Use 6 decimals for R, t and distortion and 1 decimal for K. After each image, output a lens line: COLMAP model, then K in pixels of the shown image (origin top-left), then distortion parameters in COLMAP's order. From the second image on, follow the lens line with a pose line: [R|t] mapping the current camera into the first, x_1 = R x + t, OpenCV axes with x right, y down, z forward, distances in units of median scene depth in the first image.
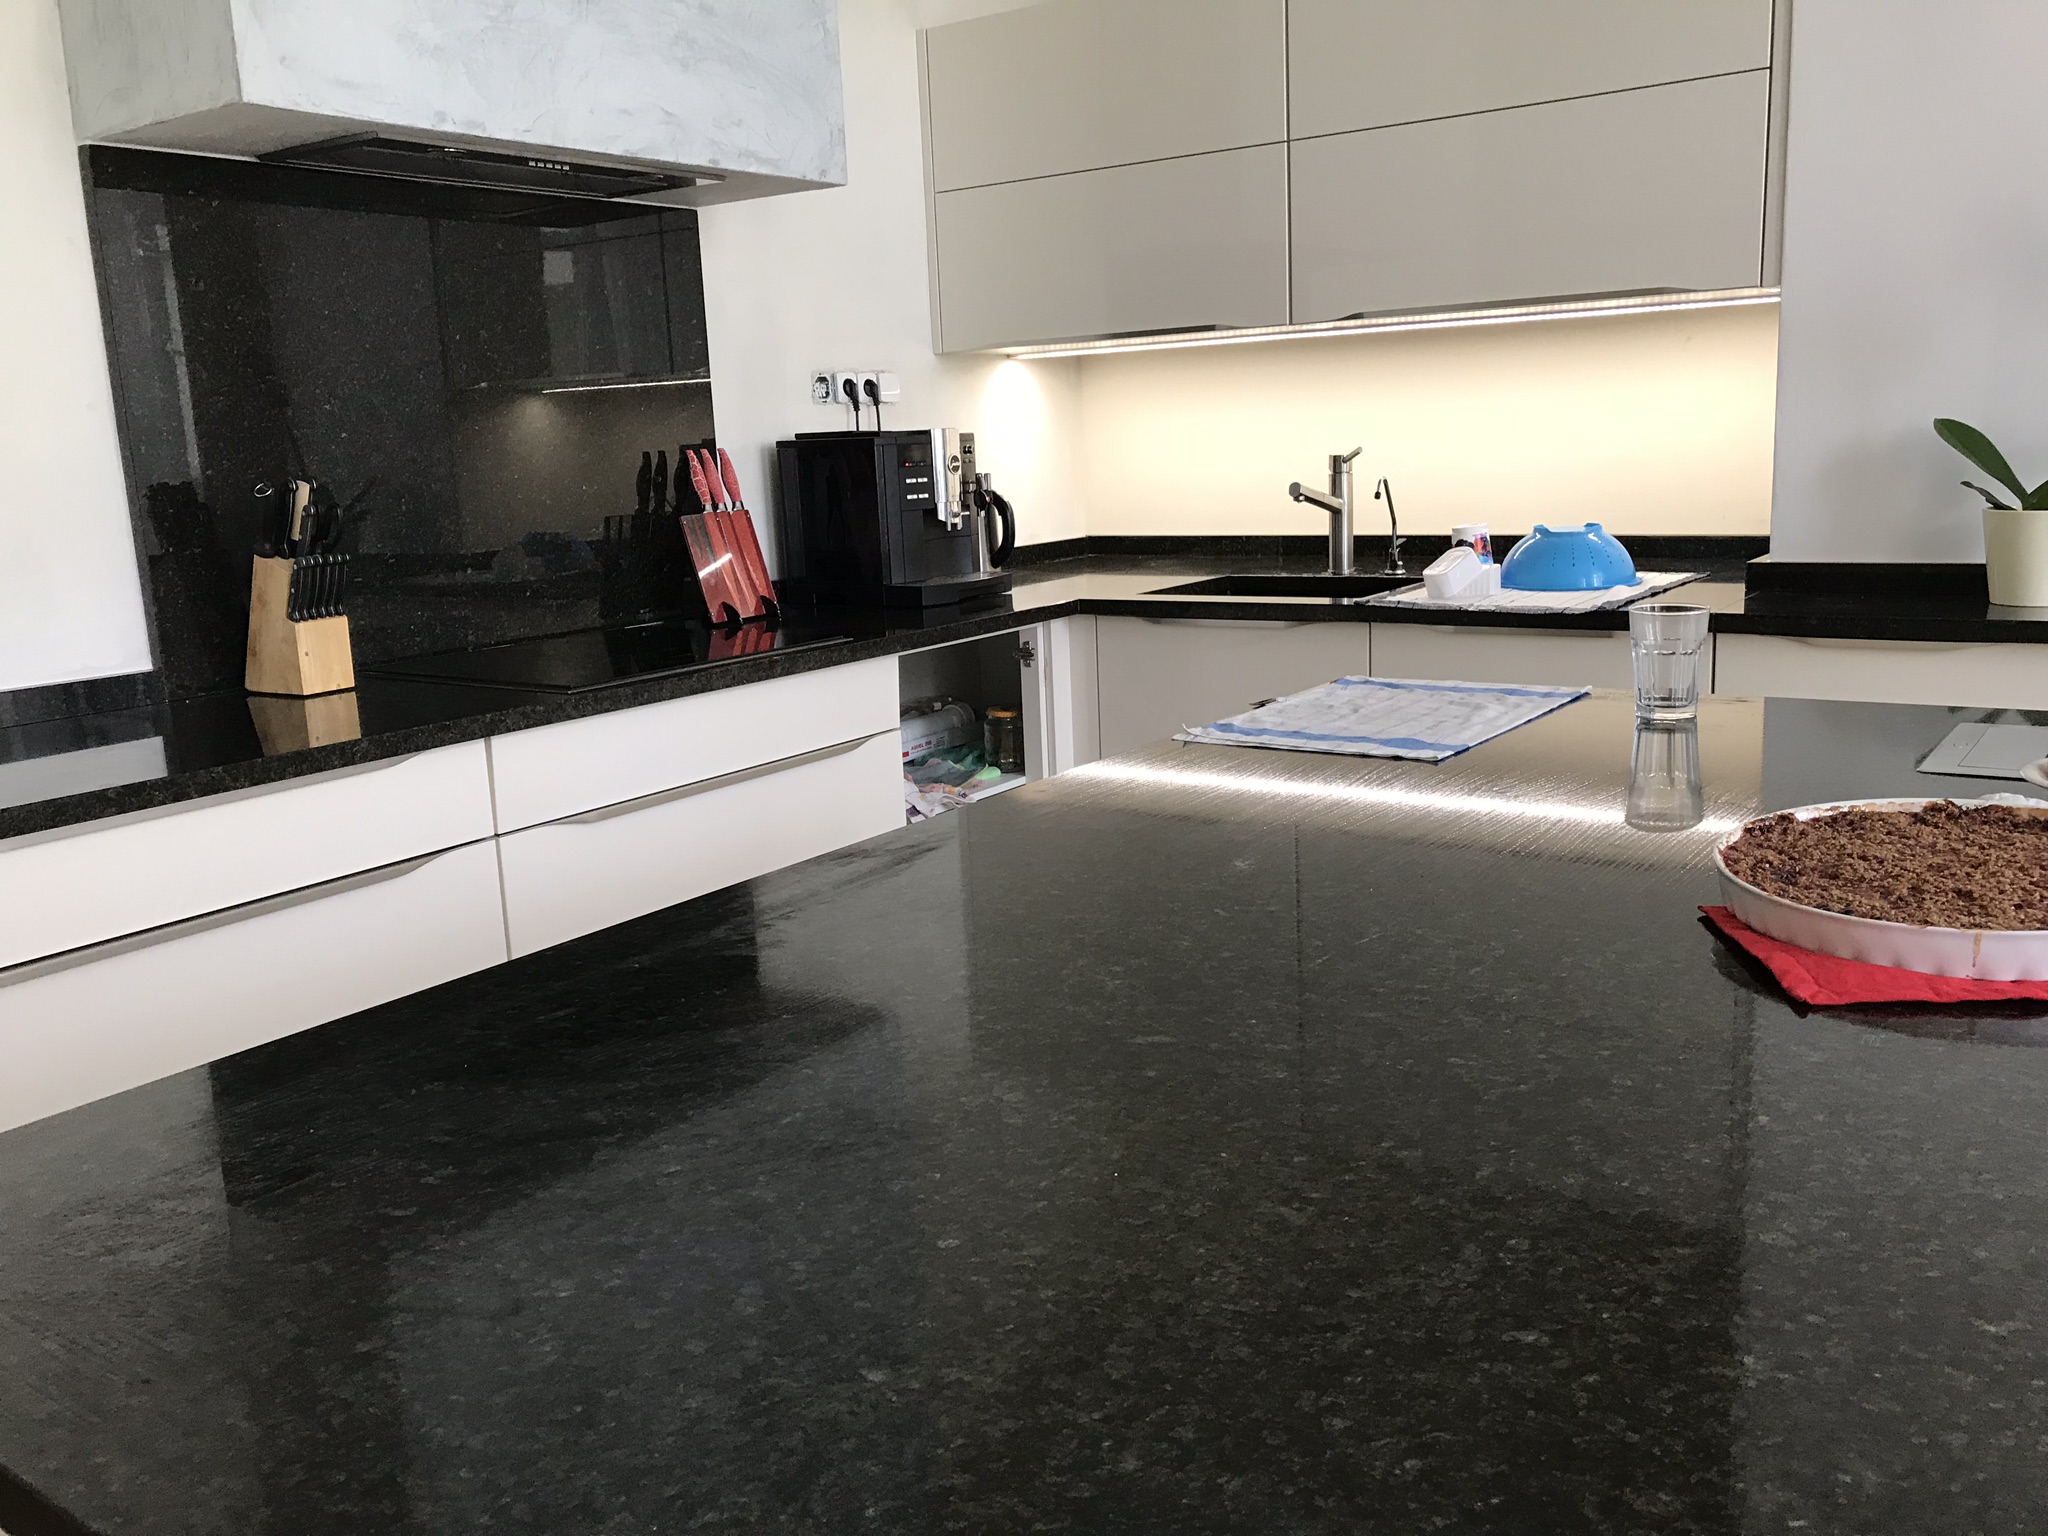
lens RADIAL K [[1693.6, 0, 1032.5], [0, 1693.6, 790.5], [0, 0, 1]] dist [0.050029, -0.071090]
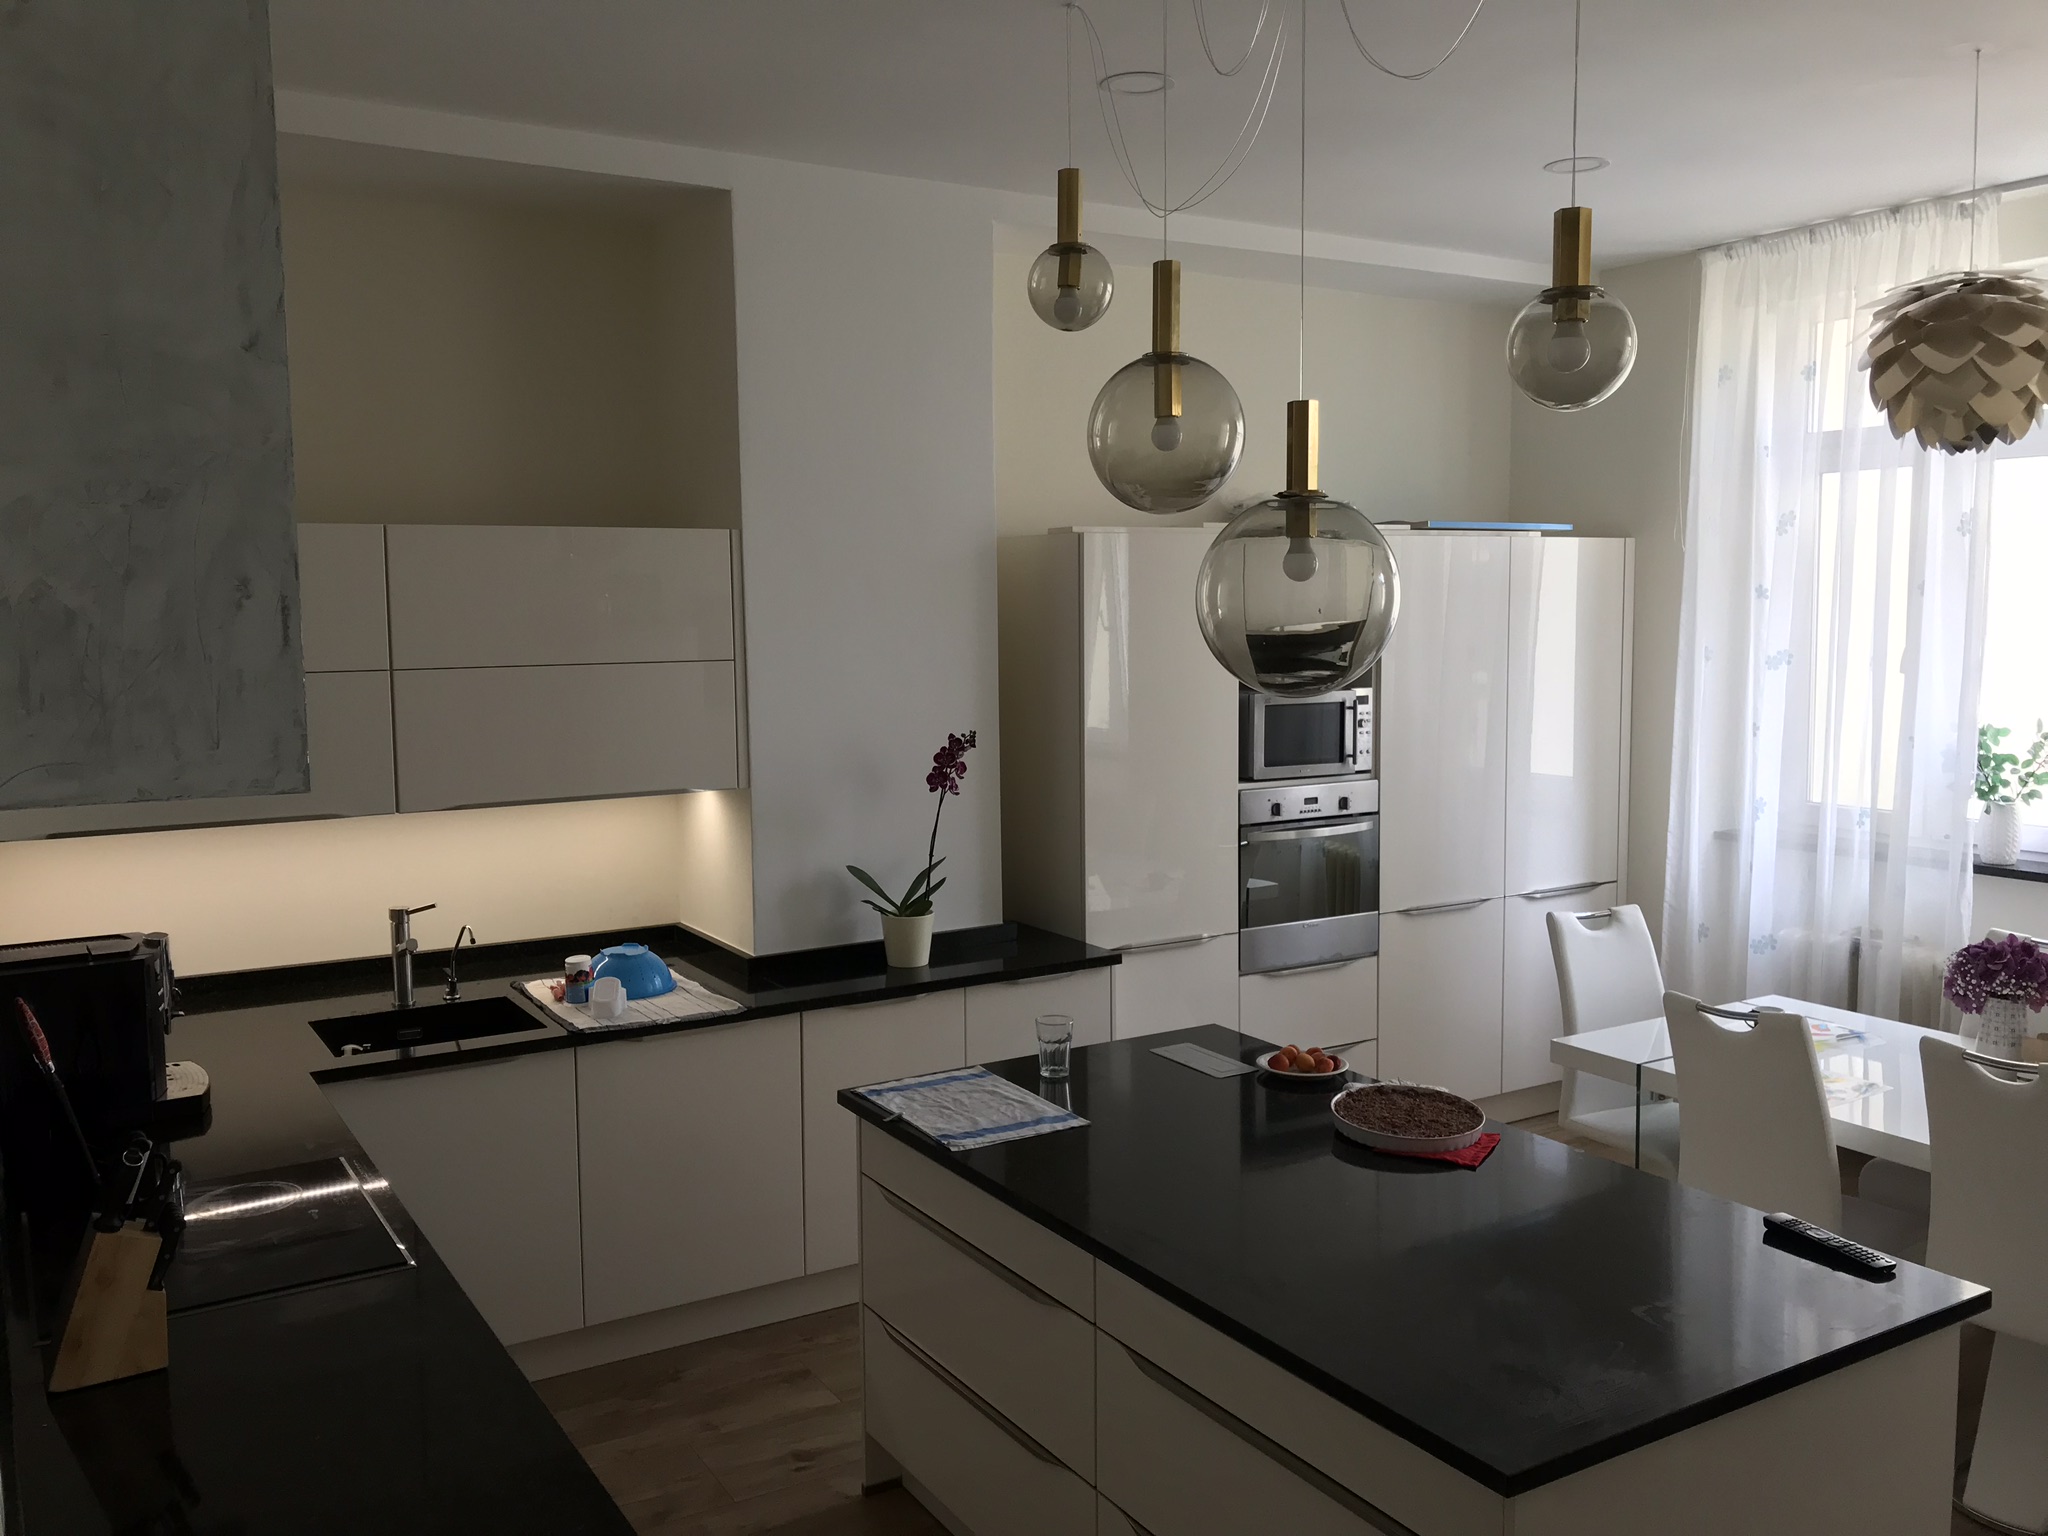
lens RADIAL K [[1693.6, 0, 1009.6], [0, 1693.6, 753.5], [0, 0, 1]] dist [0.050029, -0.071090]
pose [[0.414681, -0.043383, 0.908932, -0.856451], [0.181724, 0.982690, -0.036005, -0.214113], [-0.891637, 0.180105, 0.415387, 0.110140]]
